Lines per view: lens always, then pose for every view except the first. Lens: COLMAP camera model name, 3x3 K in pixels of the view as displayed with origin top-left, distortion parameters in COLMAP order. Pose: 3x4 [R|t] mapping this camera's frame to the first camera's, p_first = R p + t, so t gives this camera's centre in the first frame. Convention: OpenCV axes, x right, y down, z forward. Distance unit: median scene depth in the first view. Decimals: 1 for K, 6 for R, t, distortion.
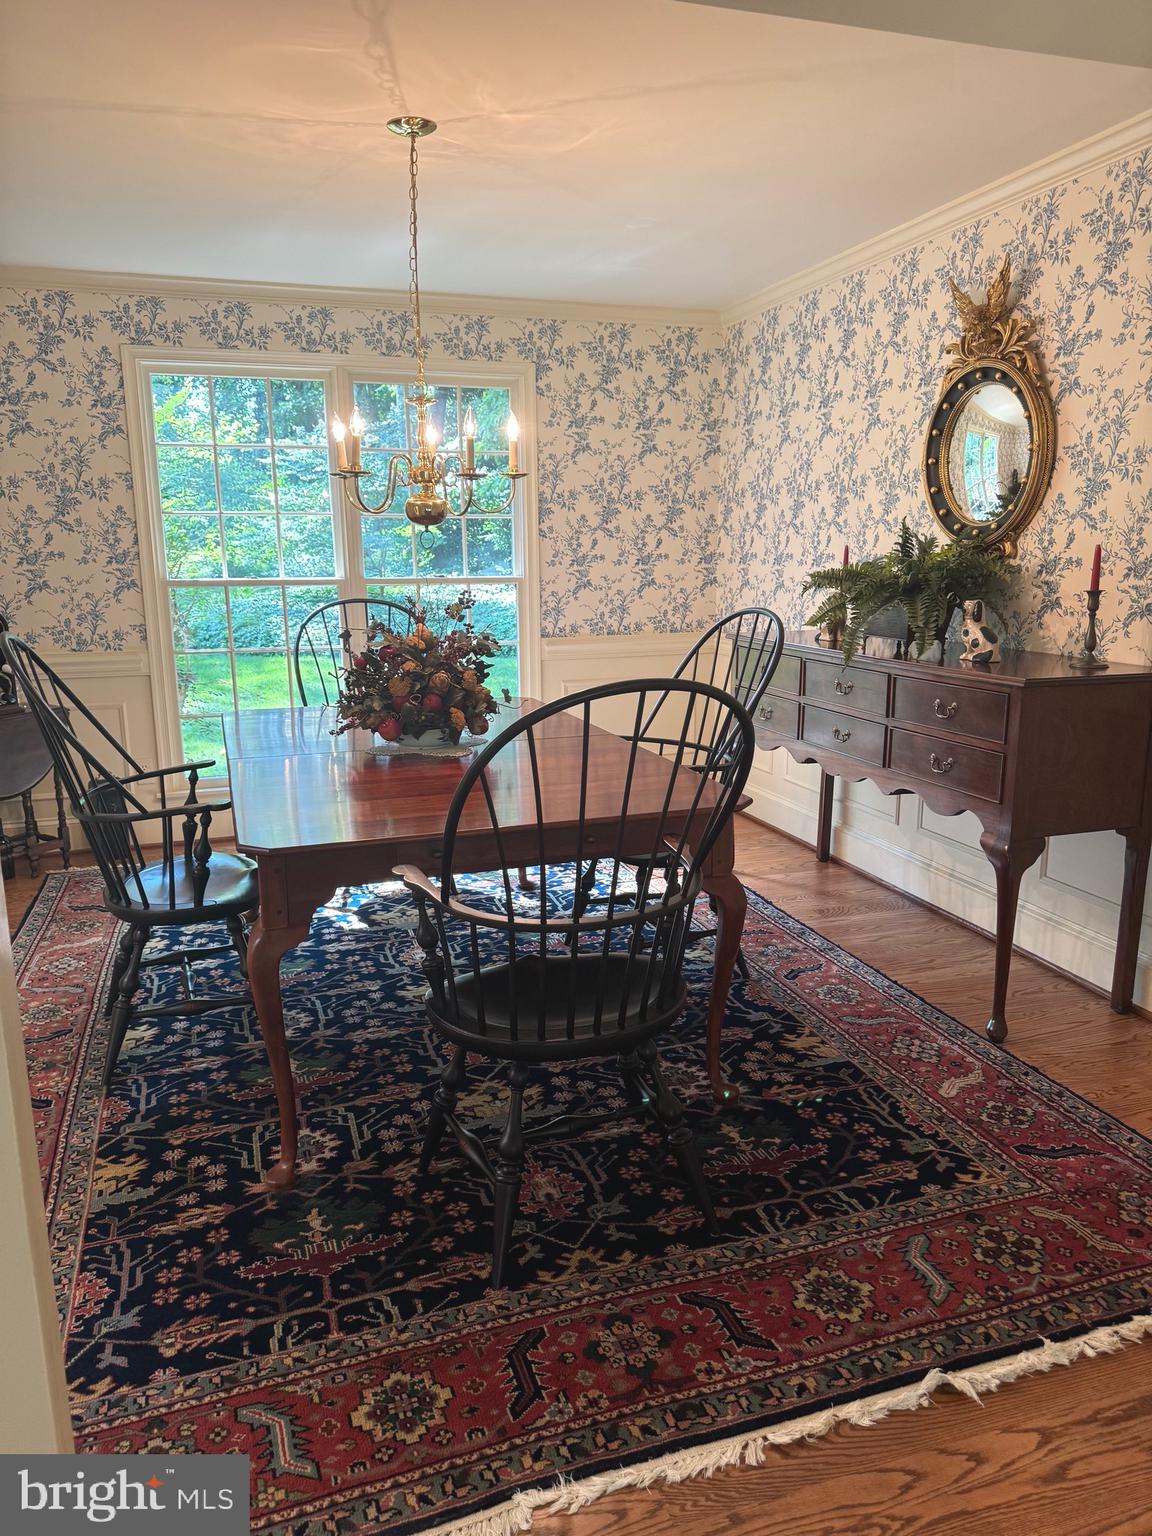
lens RADIAL K [[1078.4, 0, 561.8], [0, 1078.4, 769.8], [0, 0, 1]] dist [0.038550, -0.046685]
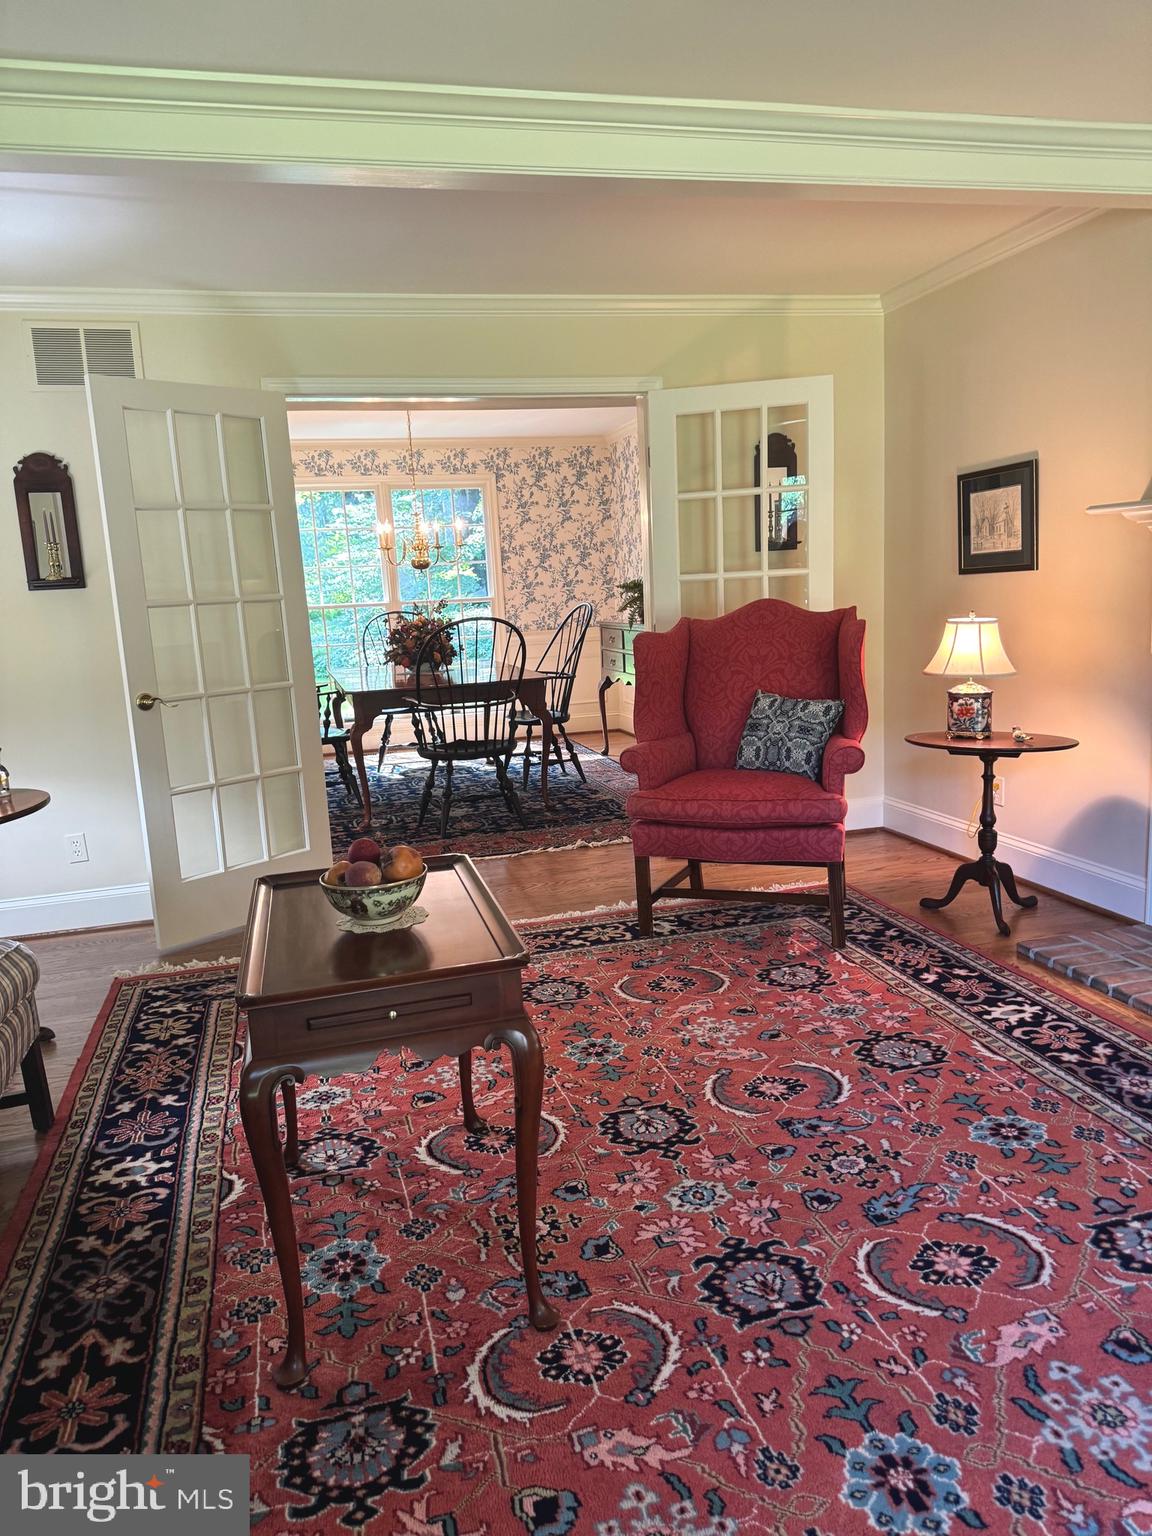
lens RADIAL K [[1078.4, 0, 561.8], [0, 1078.4, 769.8], [0, 0, 1]] dist [0.038550, -0.046685]
pose [[0.997919, -0.033569, -0.055054, 0.163025], [0.031858, 0.998991, -0.031662, 0.156763], [0.056061, 0.029842, 0.997981, -0.710049]]
